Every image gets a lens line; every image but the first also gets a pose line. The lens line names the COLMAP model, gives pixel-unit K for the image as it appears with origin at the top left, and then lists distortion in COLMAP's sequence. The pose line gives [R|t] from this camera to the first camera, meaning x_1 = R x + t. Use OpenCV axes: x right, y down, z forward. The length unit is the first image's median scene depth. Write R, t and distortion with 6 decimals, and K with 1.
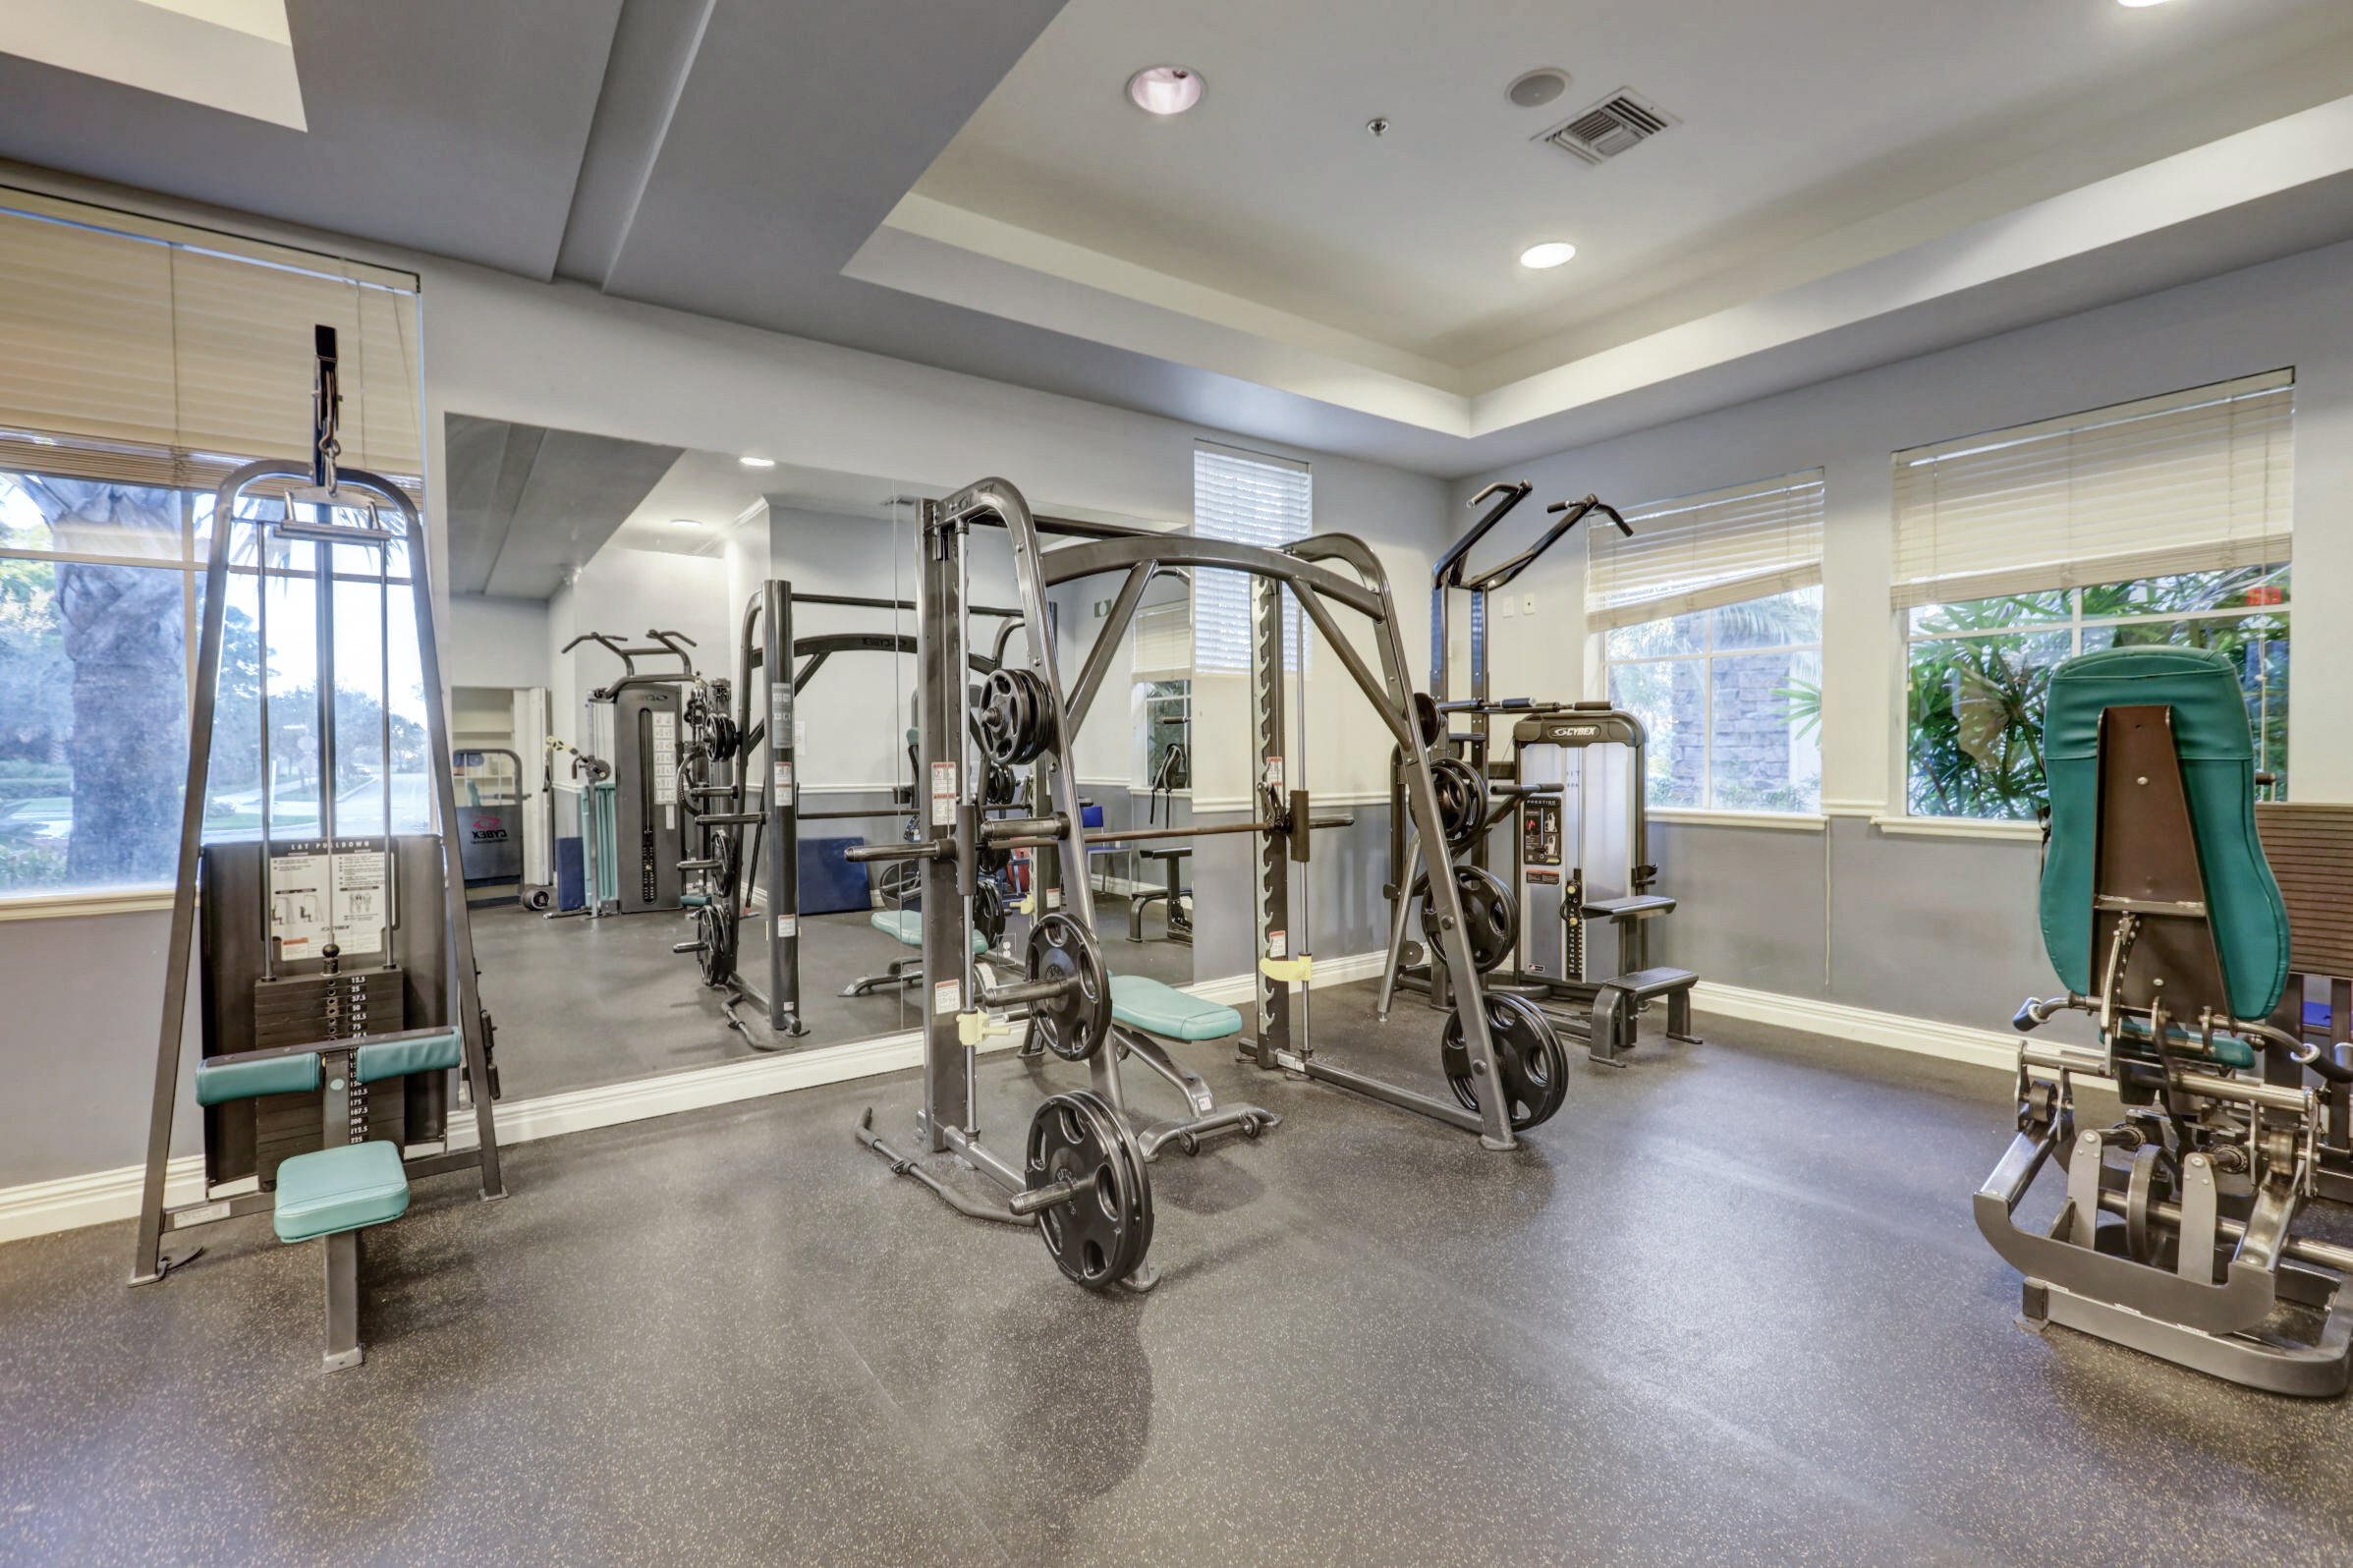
lens RADIAL K [[1040.0, 0, 1173.5], [0, 1040.0, 774.7], [0, 0, 1]] dist [0.000471, 0.000861]
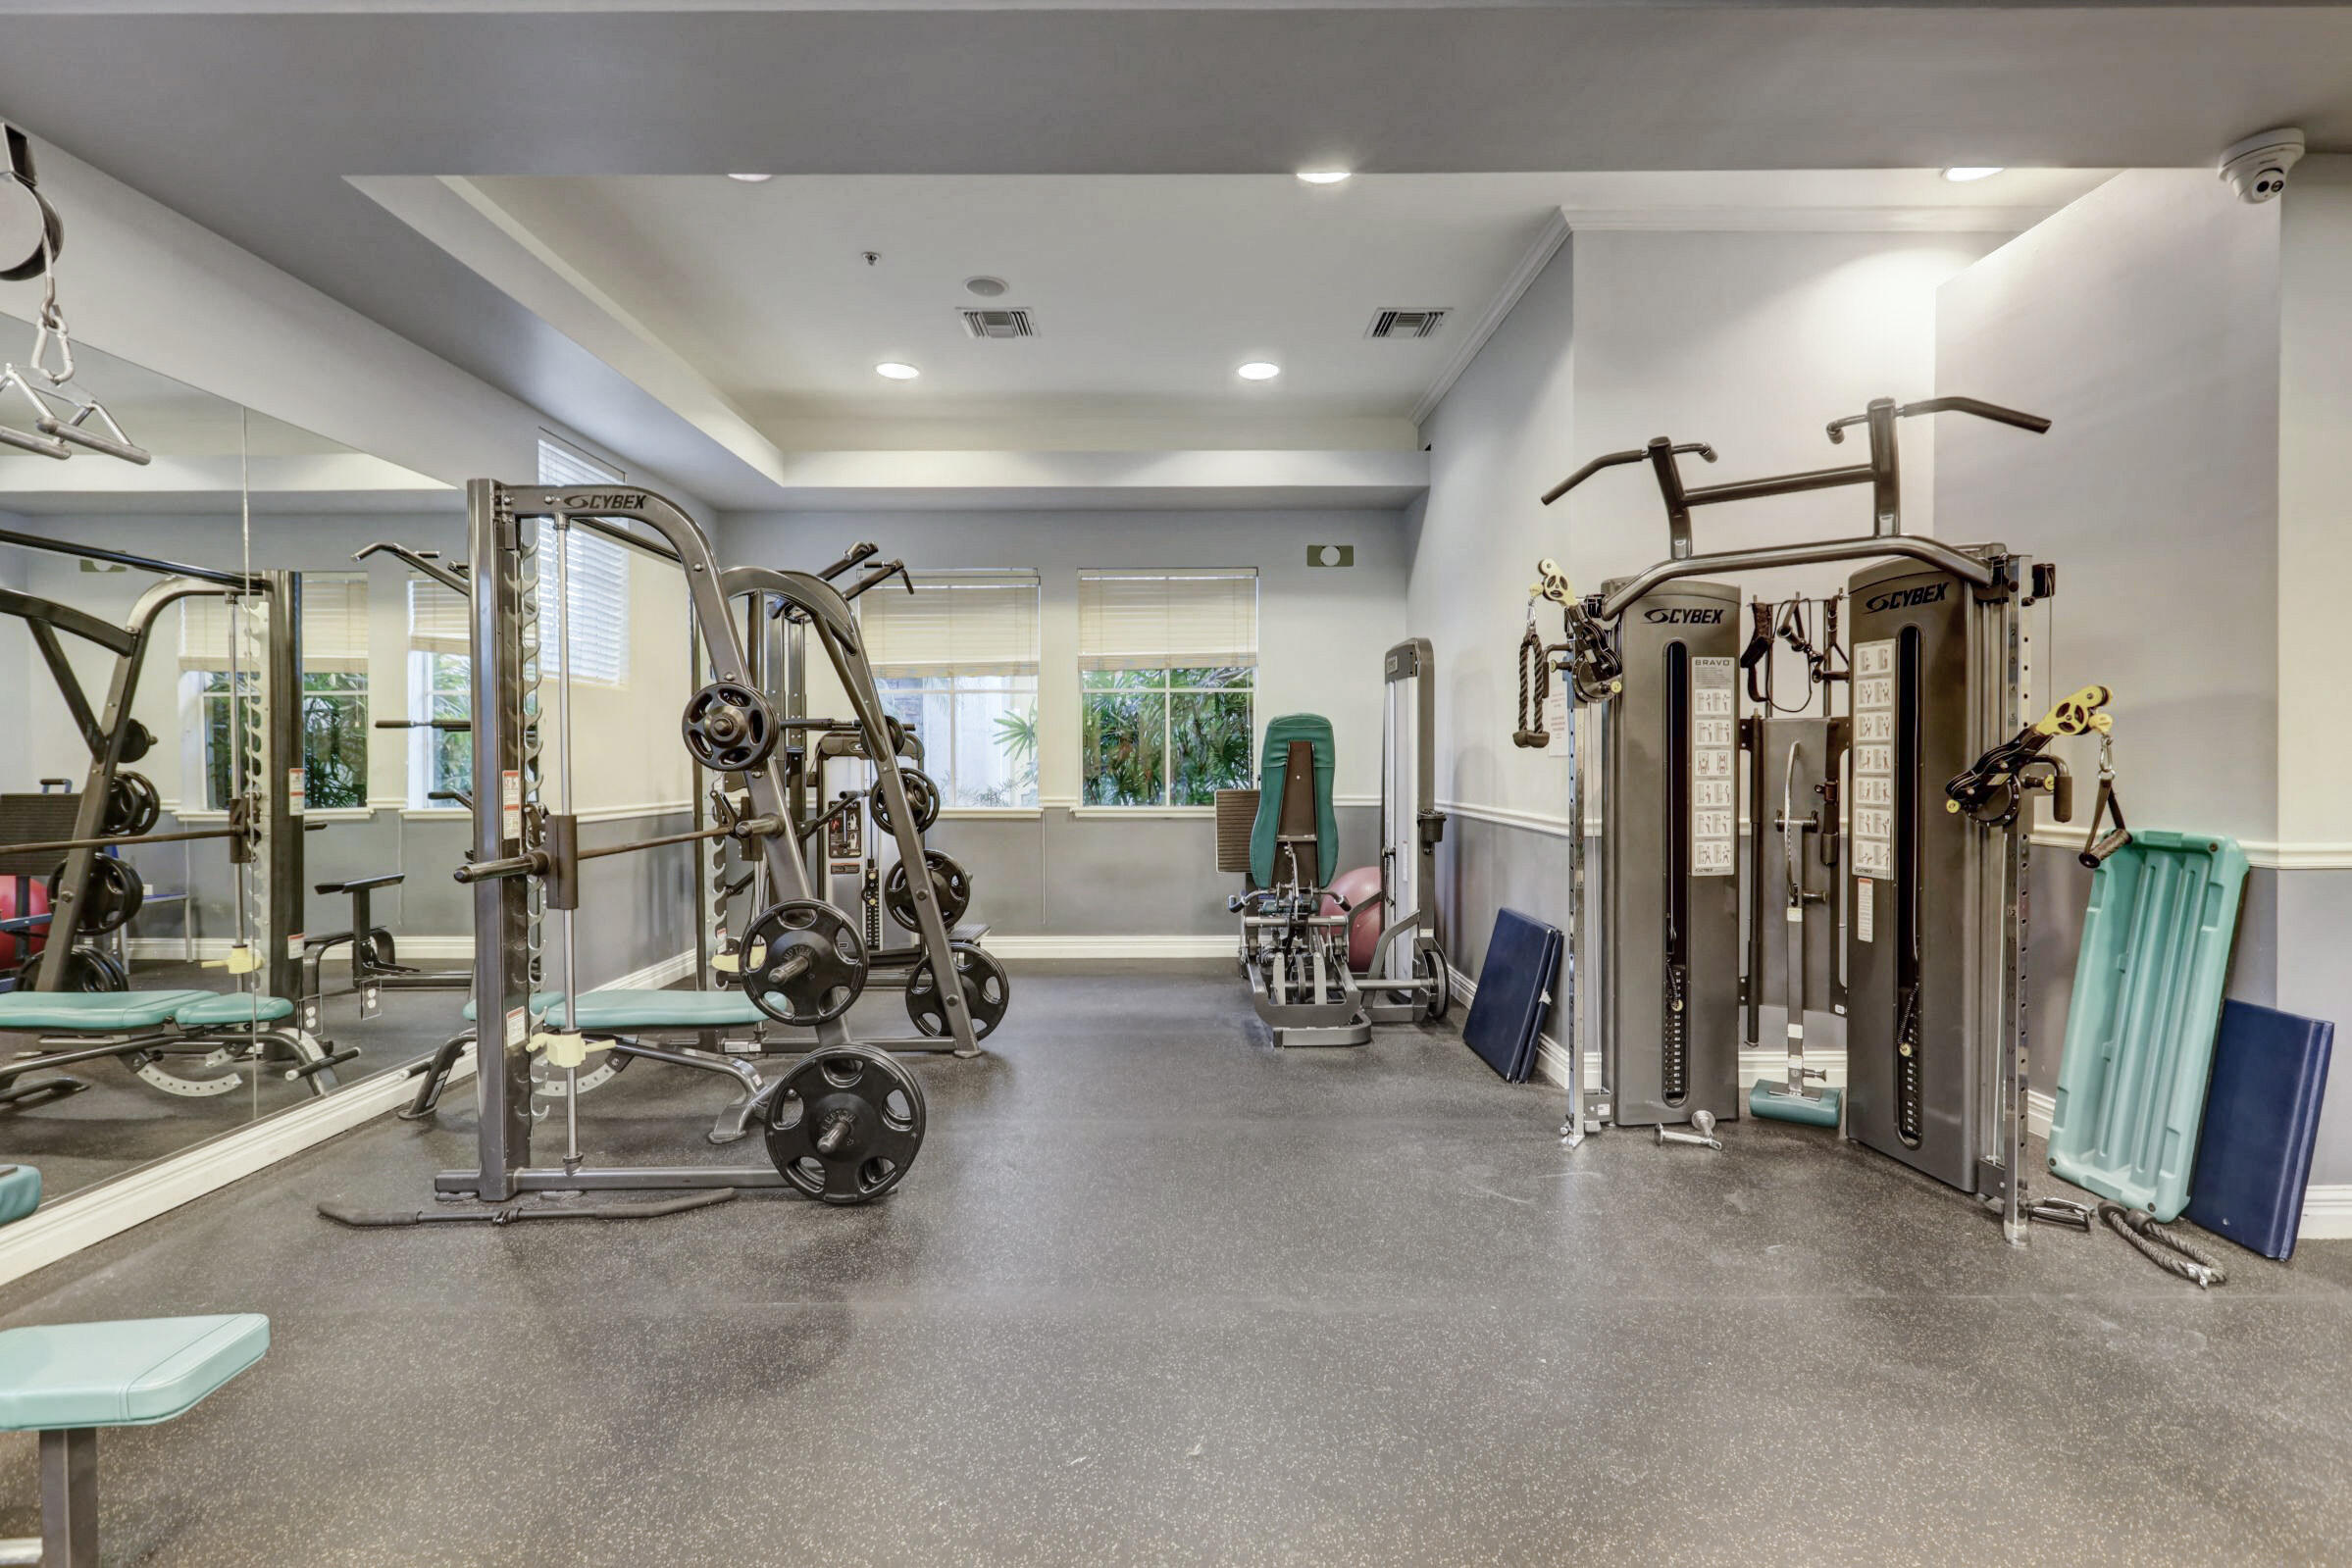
lens RADIAL K [[1039.4, 0, 1173.0], [0, 1039.4, 774.7], [0, 0, 1]] dist [0.000471, 0.000861]
pose [[0.584380, -0.004021, 0.811470, -0.486556], [0.014824, 0.999874, -0.005721, 0.004280], [-0.811345, 0.015372, 0.584366, -0.005687]]
